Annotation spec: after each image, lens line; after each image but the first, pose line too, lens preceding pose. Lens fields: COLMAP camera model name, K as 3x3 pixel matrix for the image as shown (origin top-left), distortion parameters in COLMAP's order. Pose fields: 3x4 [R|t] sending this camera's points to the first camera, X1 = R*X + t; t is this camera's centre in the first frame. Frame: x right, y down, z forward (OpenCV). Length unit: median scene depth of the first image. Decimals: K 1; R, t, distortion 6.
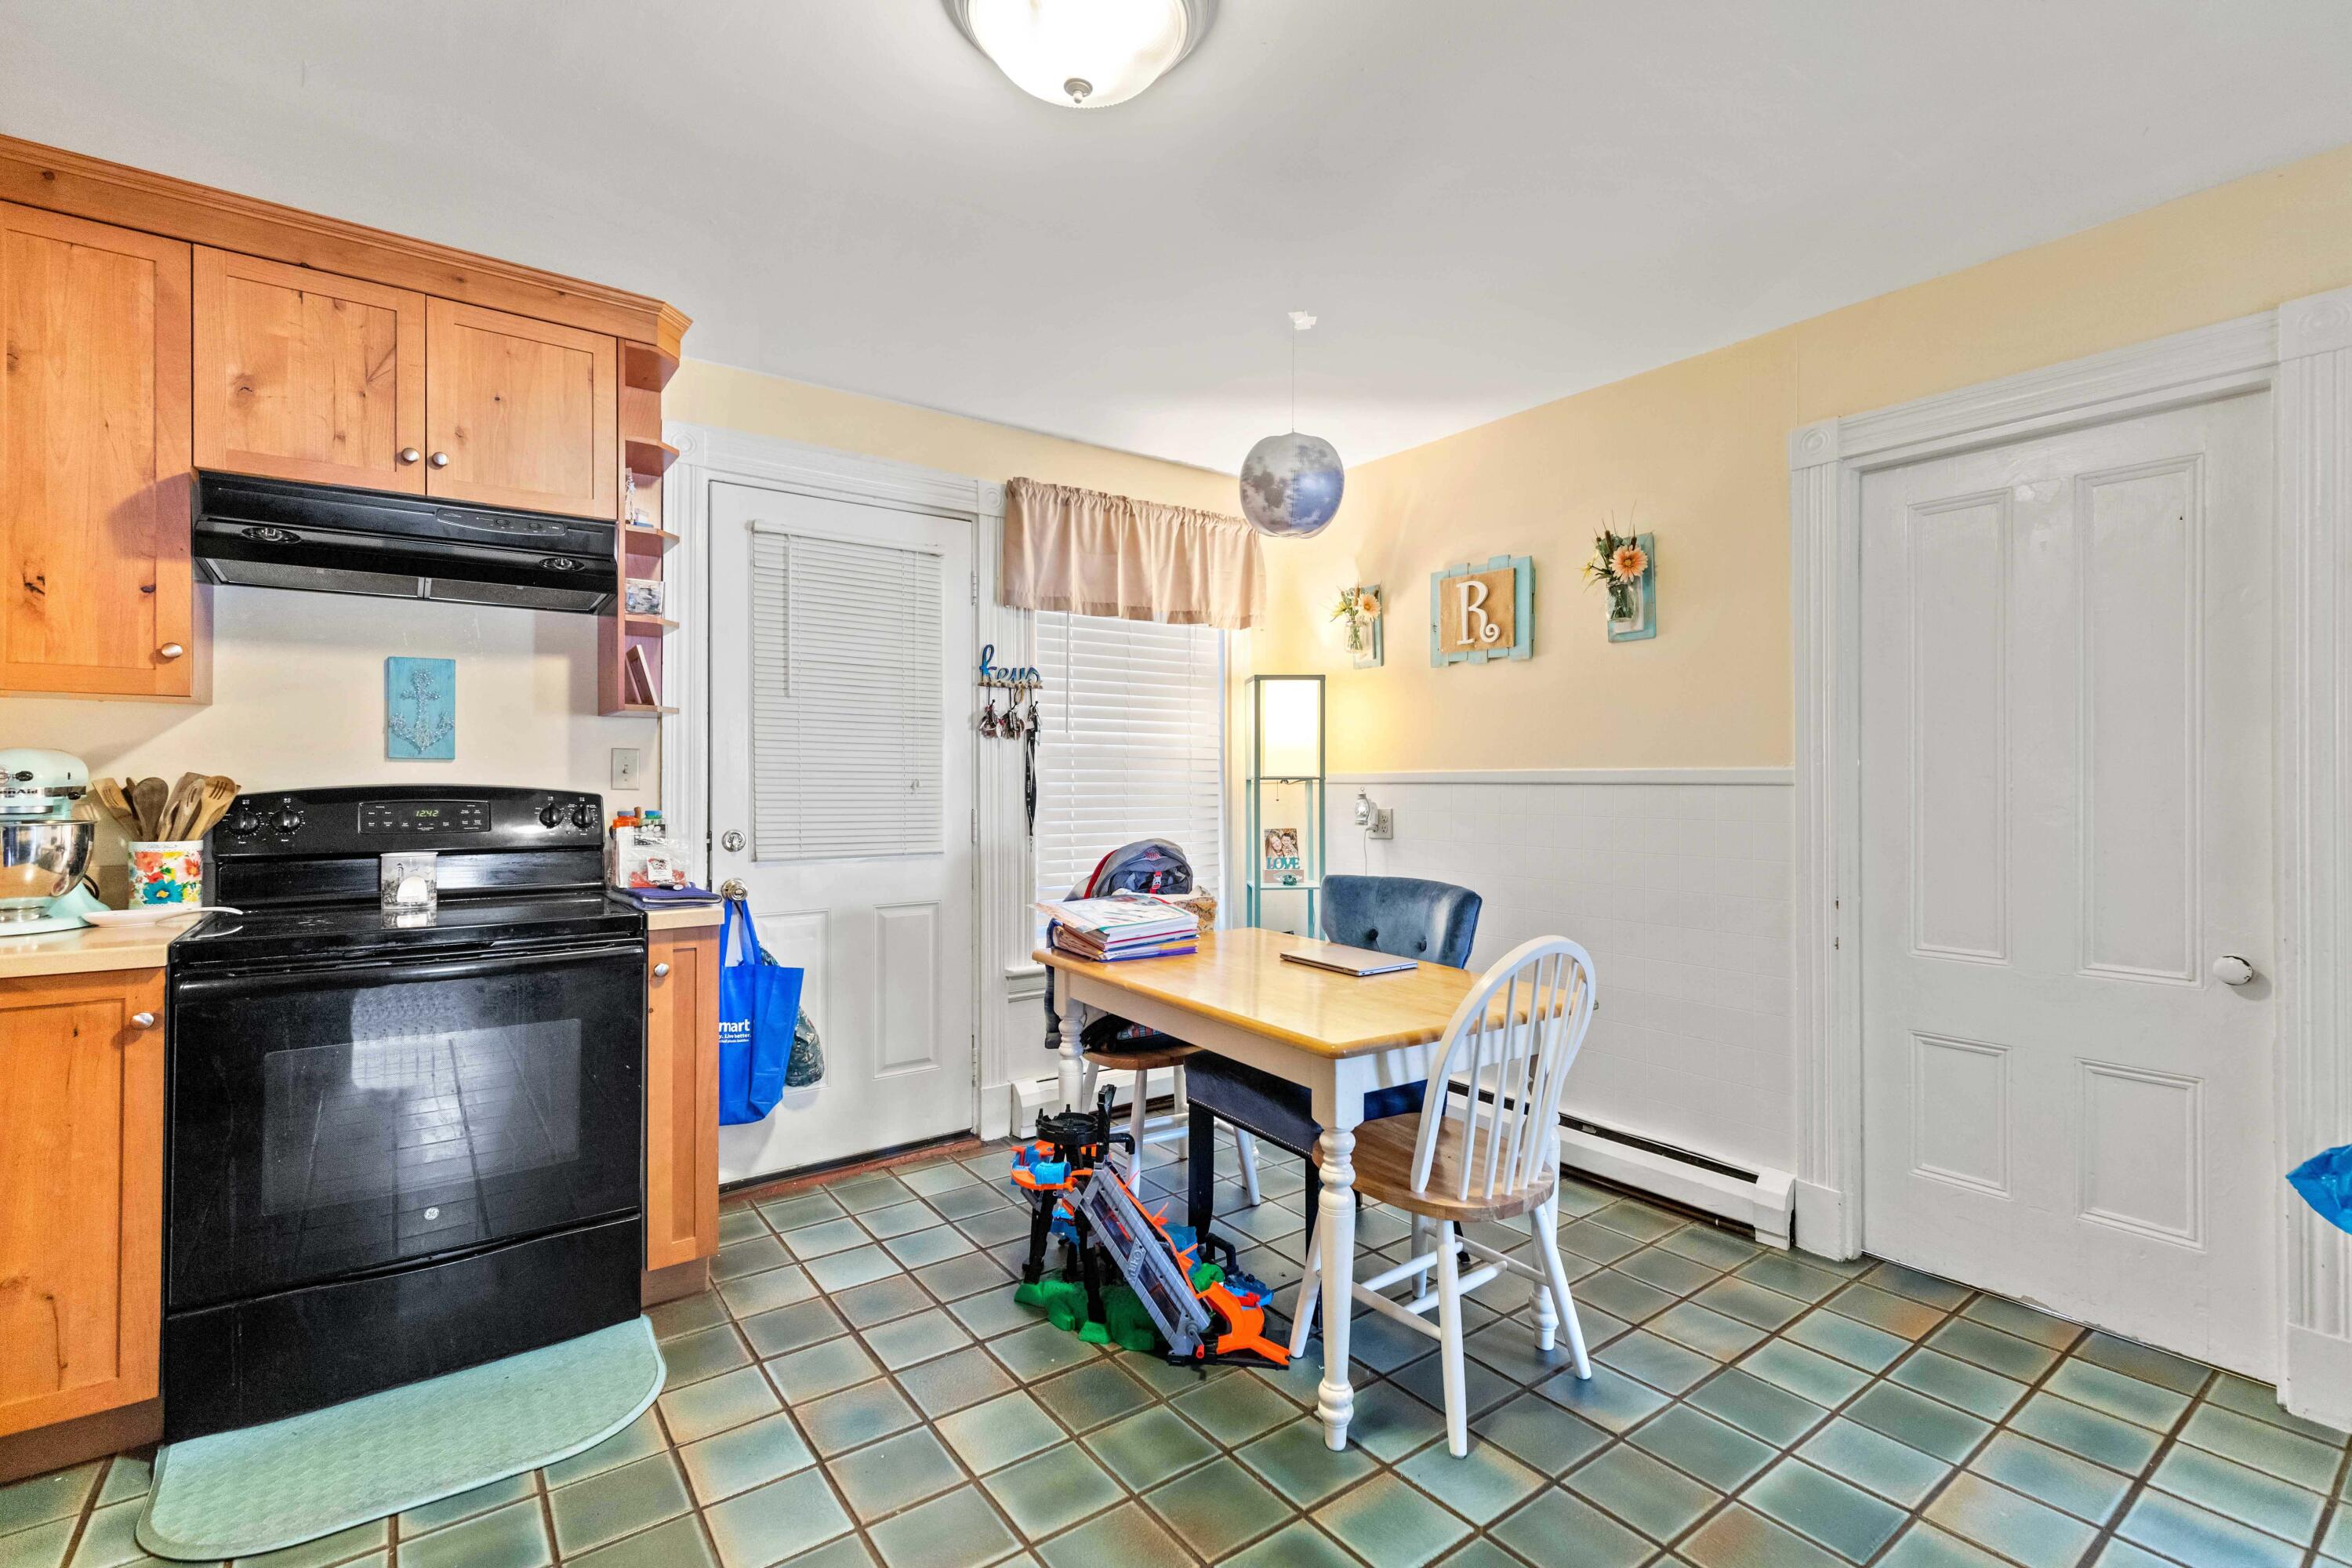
lens RADIAL K [[1064.5, 0, 1187.6], [0, 1064.5, 776.1], [0, 0, 1]] dist [0.000863, -0.000289]
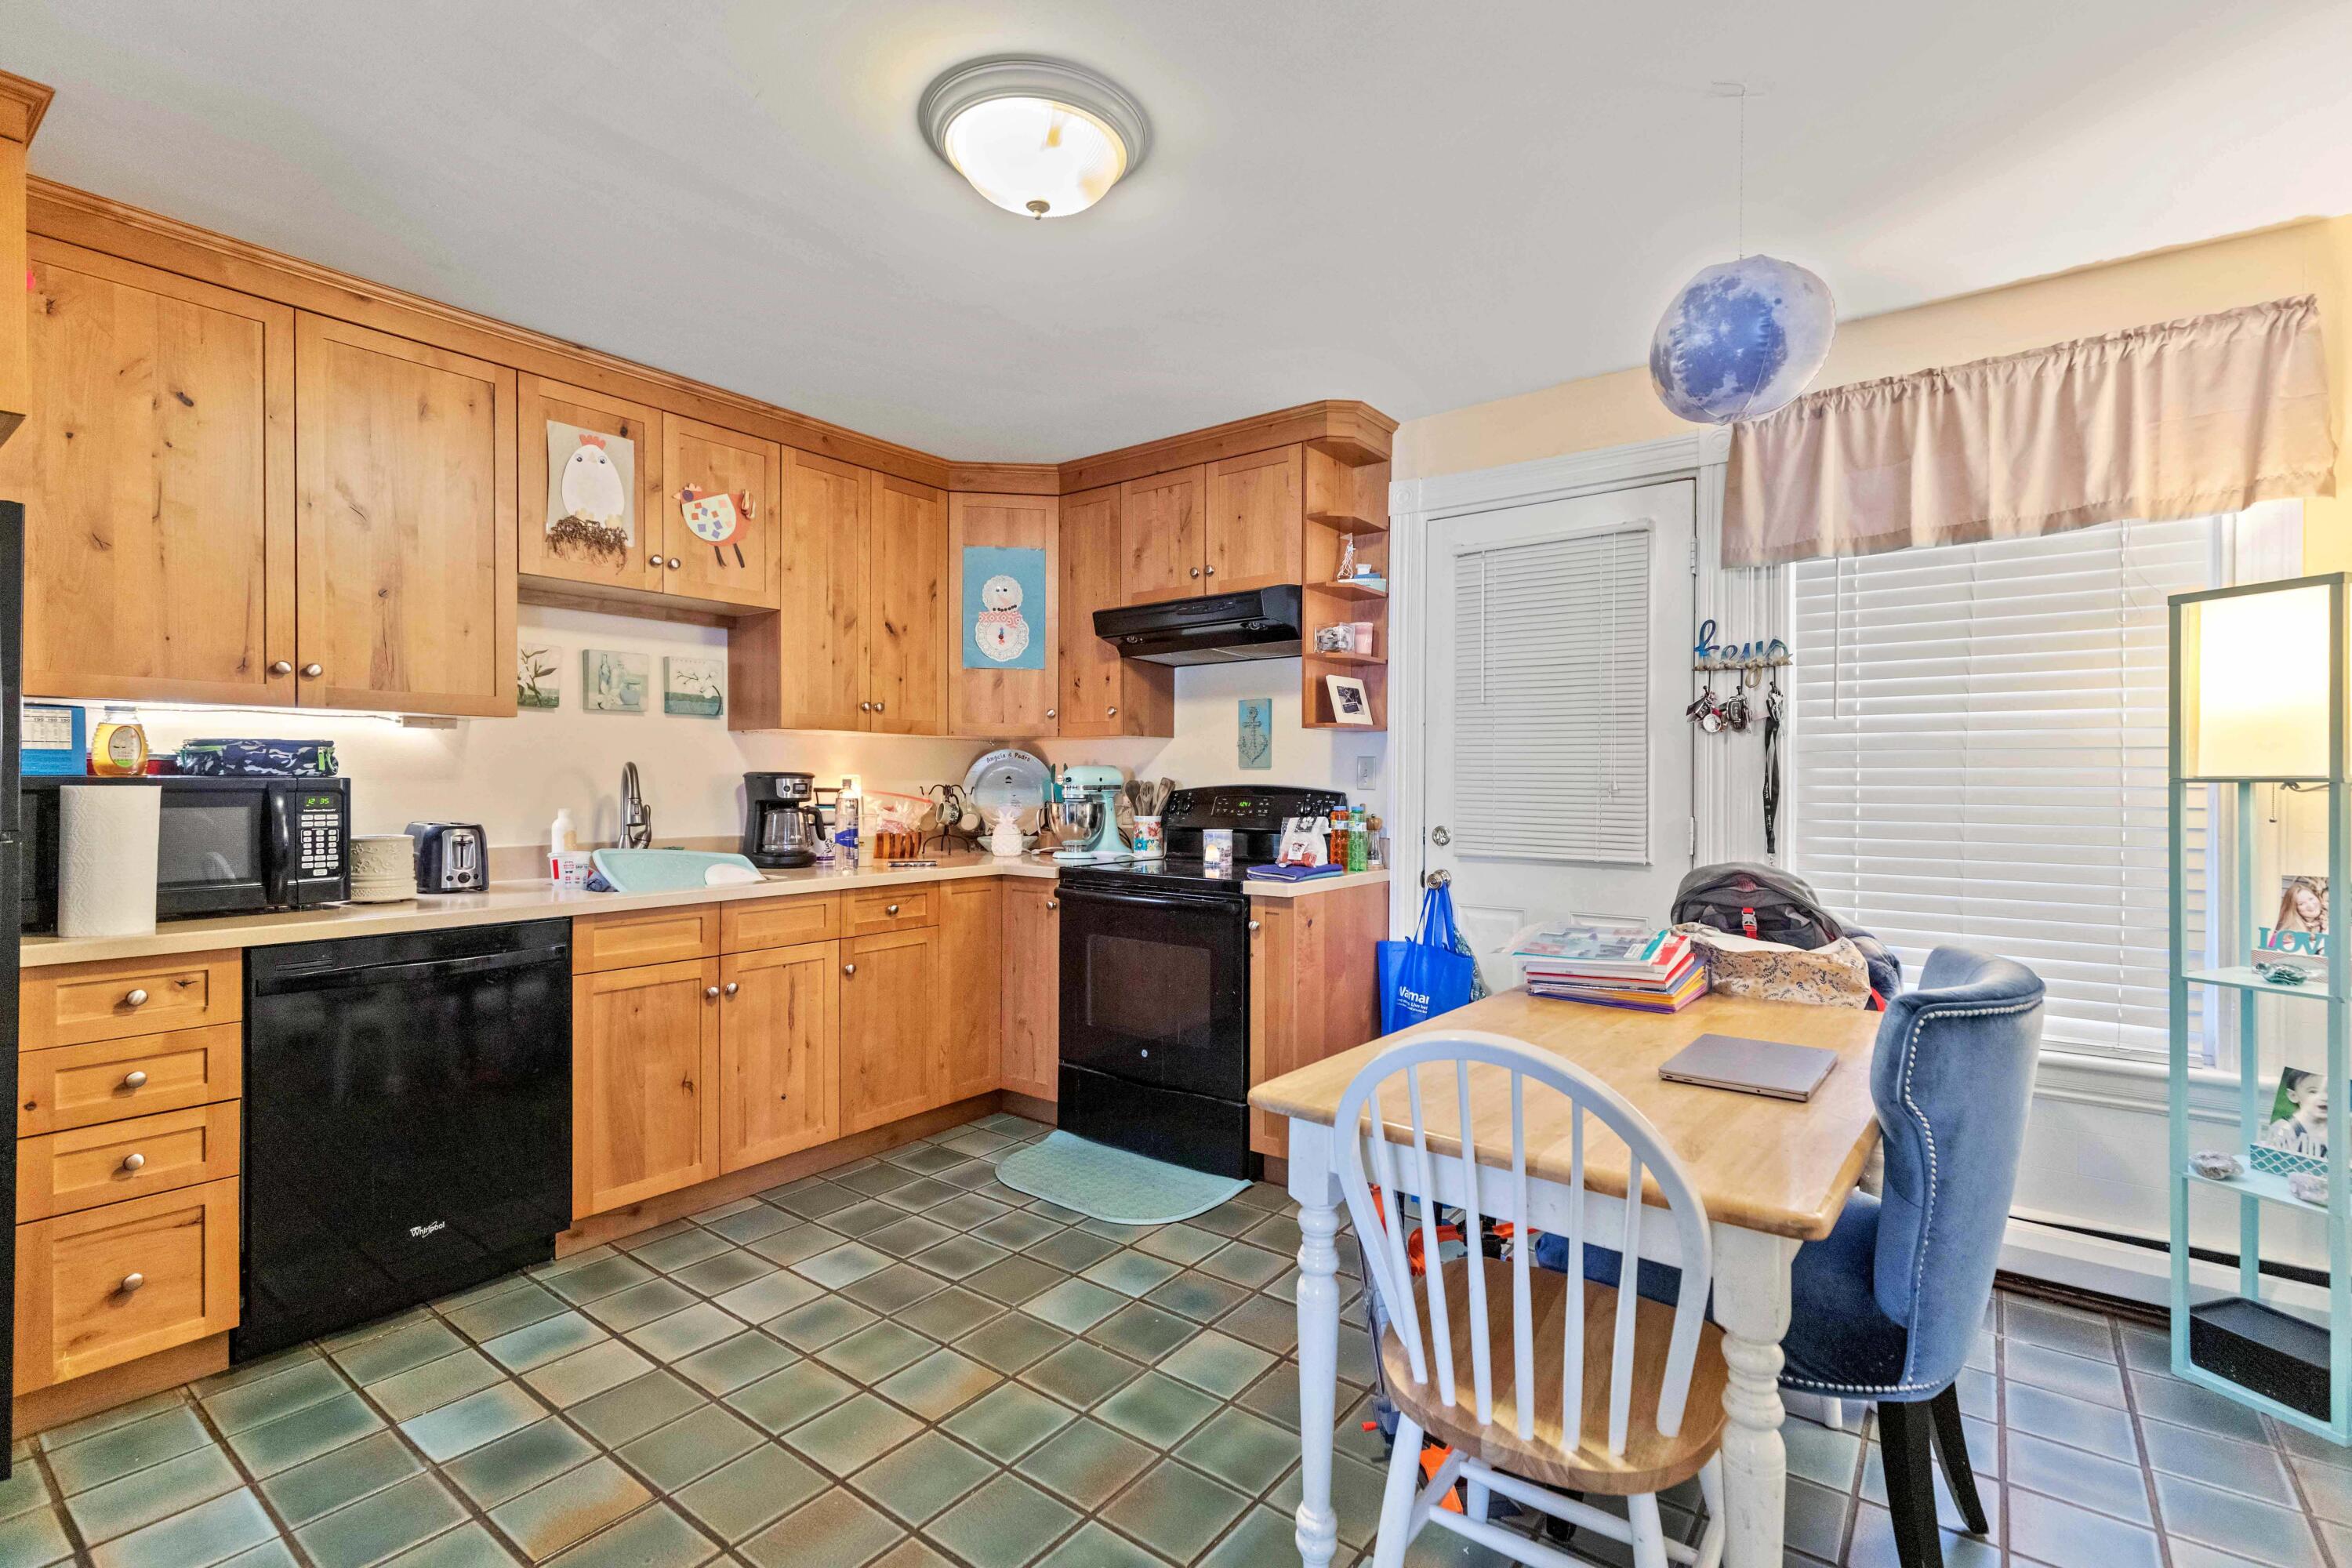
lens RADIAL K [[1064.5, 0, 1182.6], [0, 1064.5, 784.5], [0, 0, 1]] dist [0.000863, -0.000289]
pose [[0.271759, 0.003104, -0.962360, 0.516019], [0.001454, 0.999992, 0.003636, 0.001720], [0.962364, -0.002387, 0.271752, 0.384386]]
